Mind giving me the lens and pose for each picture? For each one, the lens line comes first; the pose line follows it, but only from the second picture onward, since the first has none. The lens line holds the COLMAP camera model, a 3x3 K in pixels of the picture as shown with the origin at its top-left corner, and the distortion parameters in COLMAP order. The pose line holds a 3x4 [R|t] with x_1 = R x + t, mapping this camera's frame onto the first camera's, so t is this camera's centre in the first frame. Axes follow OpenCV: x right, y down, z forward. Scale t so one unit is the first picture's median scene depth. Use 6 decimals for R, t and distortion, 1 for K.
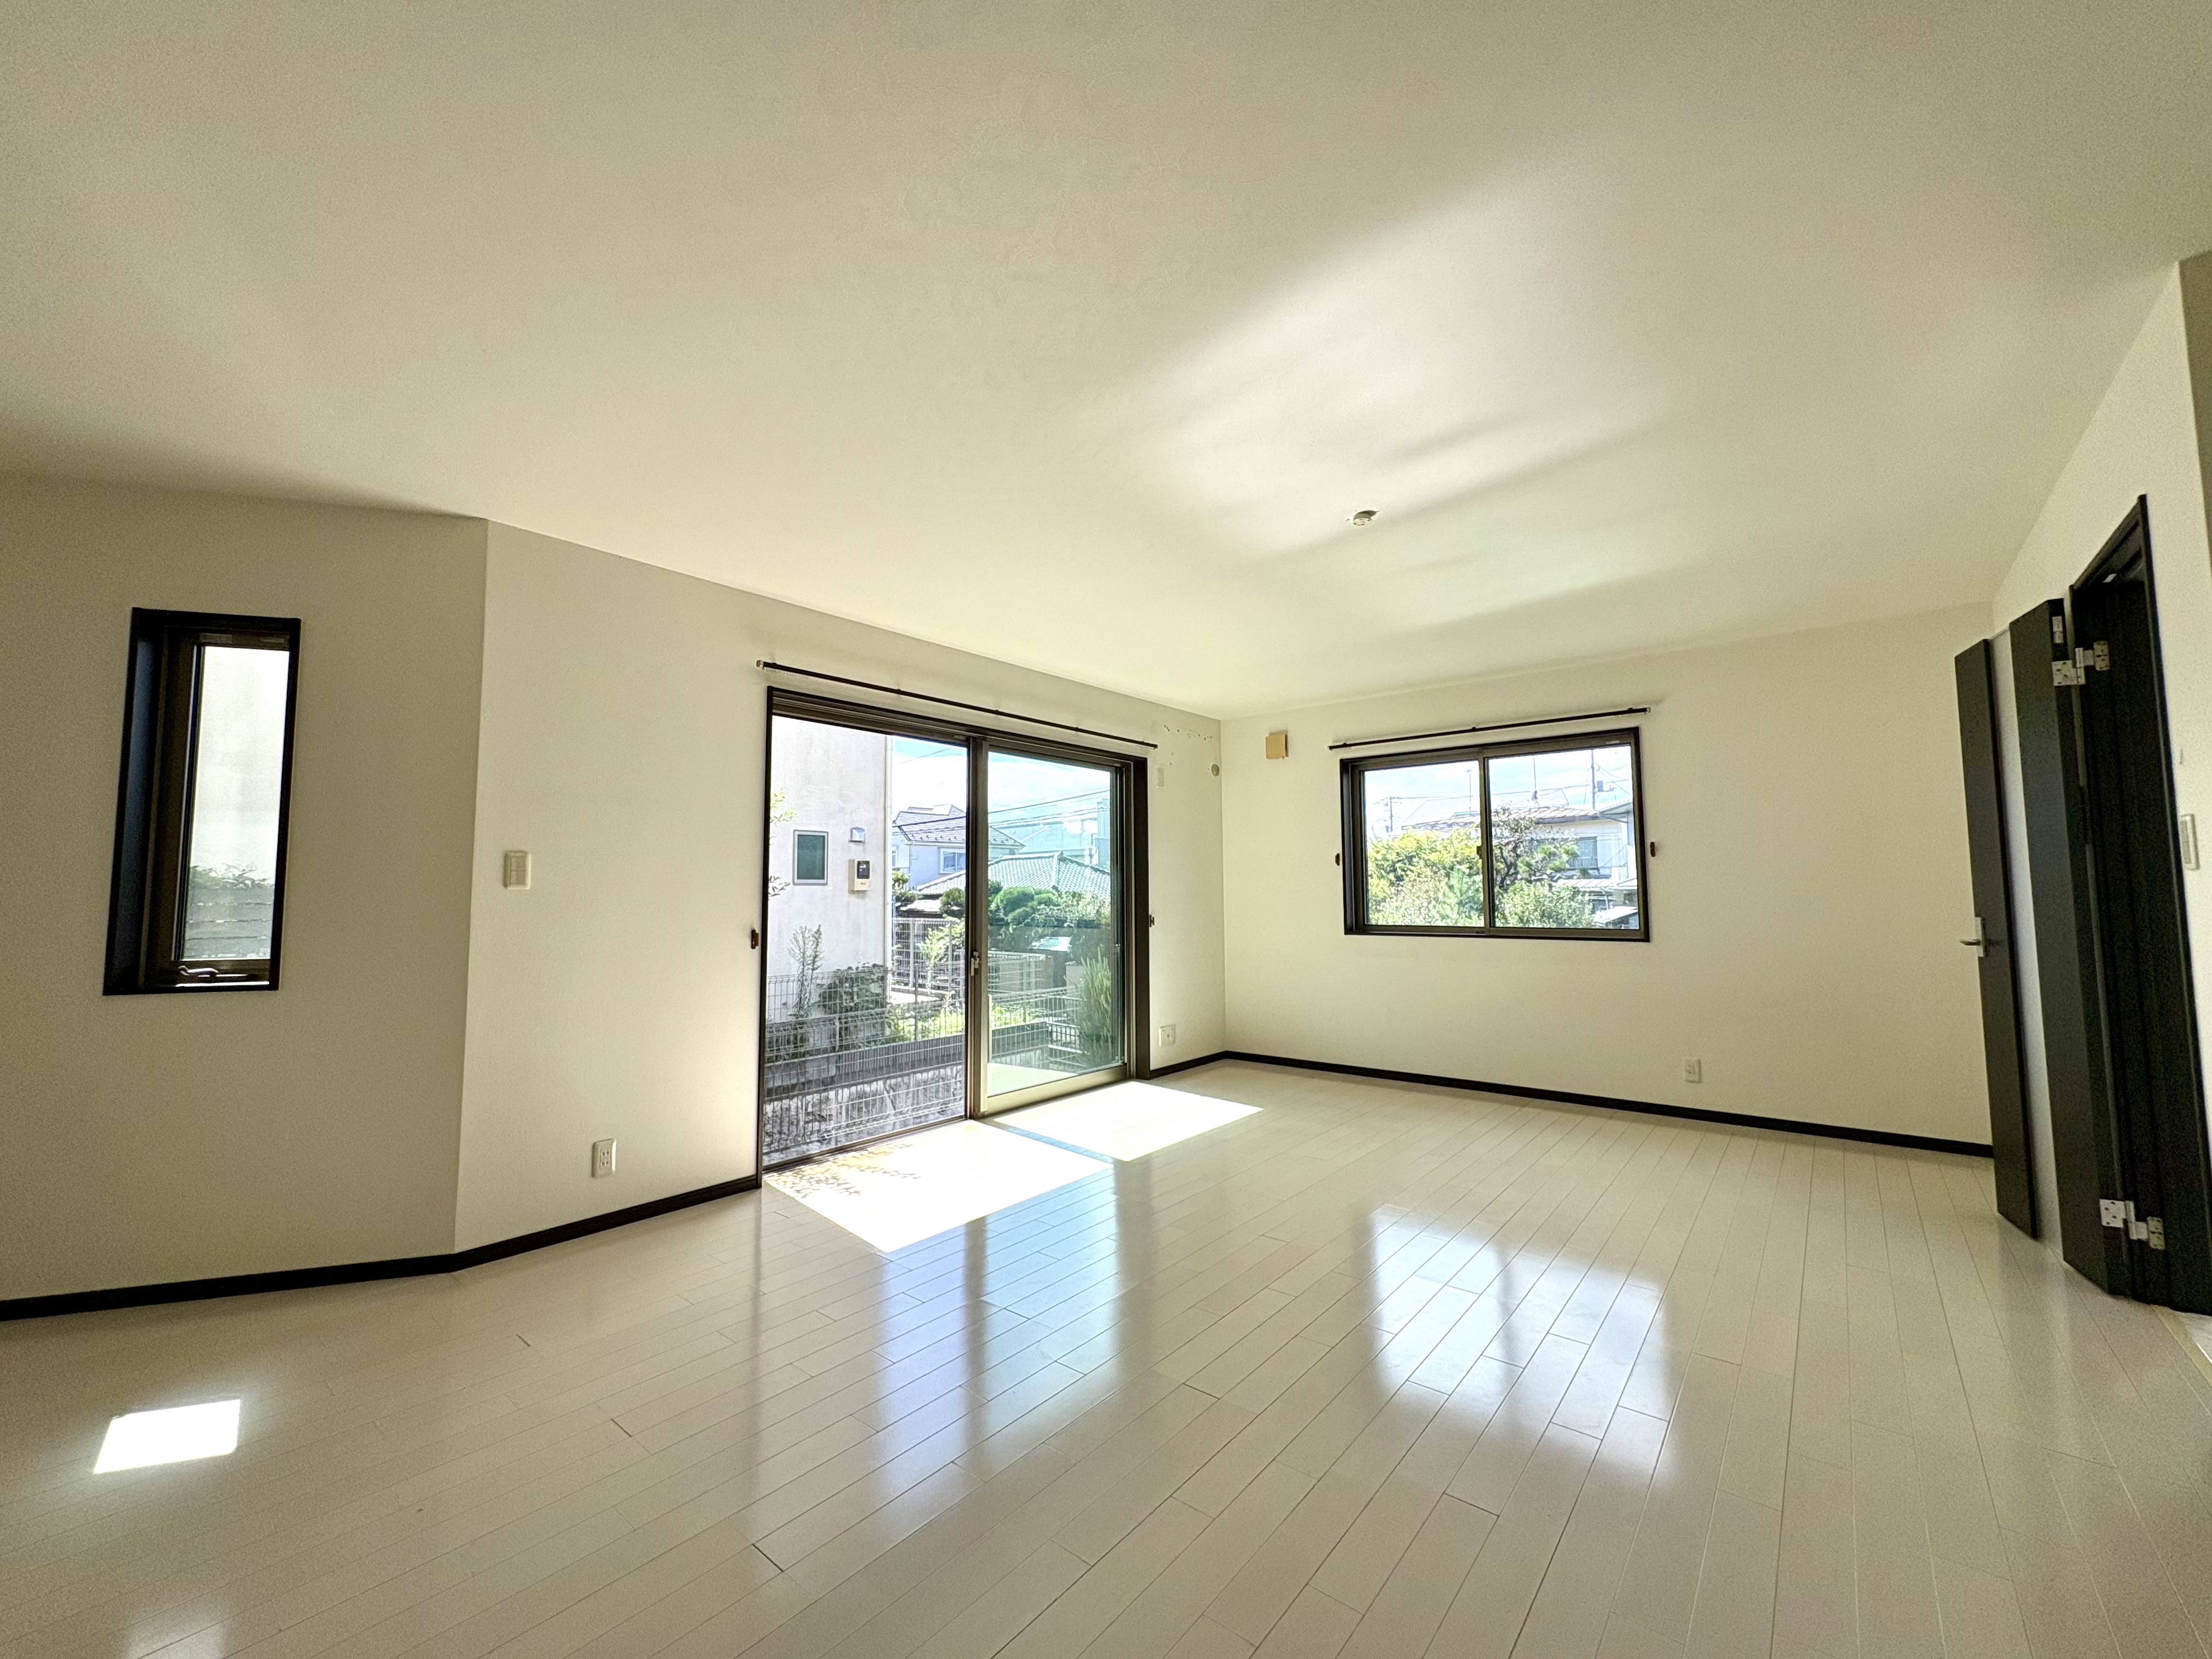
lens RADIAL K [[898.4, 0, 1100.8], [0, 898.4, 829.1], [0, 0, 1]] dist [-0.002605, -0.000600]
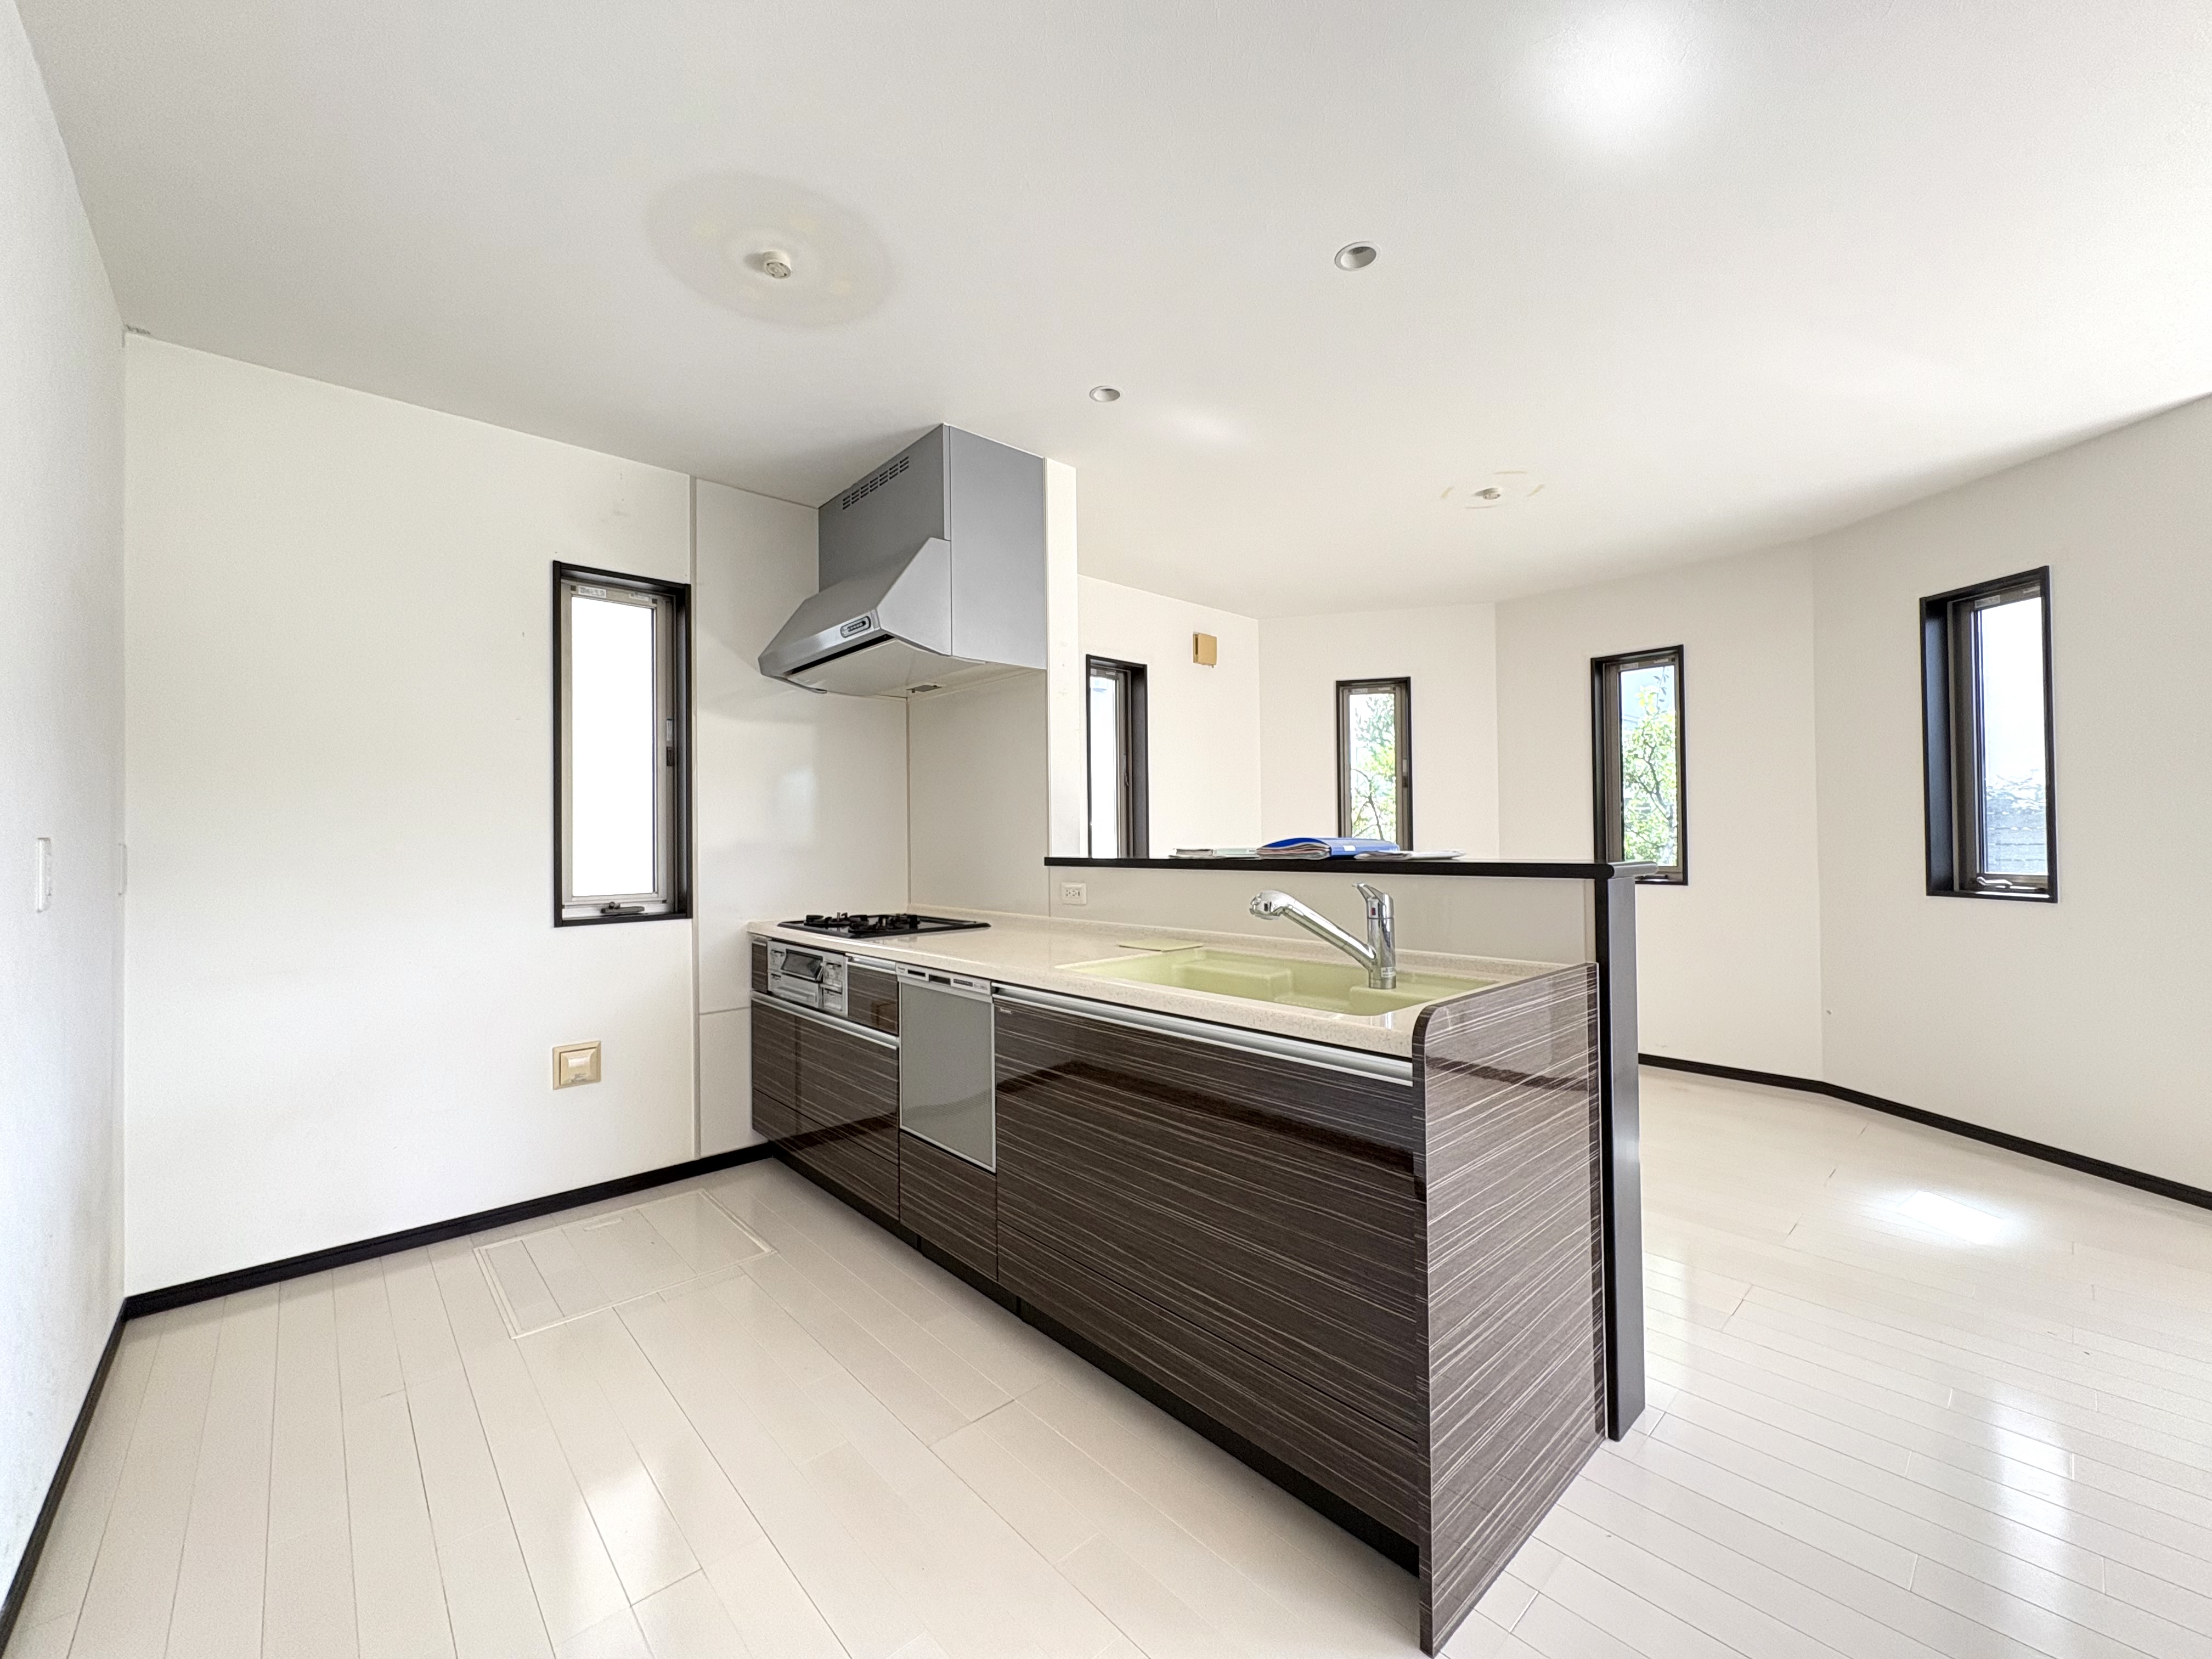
lens RADIAL K [[890.2, 0, 1108.1], [0, 890.2, 828.5], [0, 0, 1]] dist [0.000500, 0.000007]
pose [[-0.144043, -0.003078, -0.989567, 0.194988], [0.084625, 0.996294, -0.015417, 0.002186], [0.985946, -0.085962, -0.143249, 0.000494]]
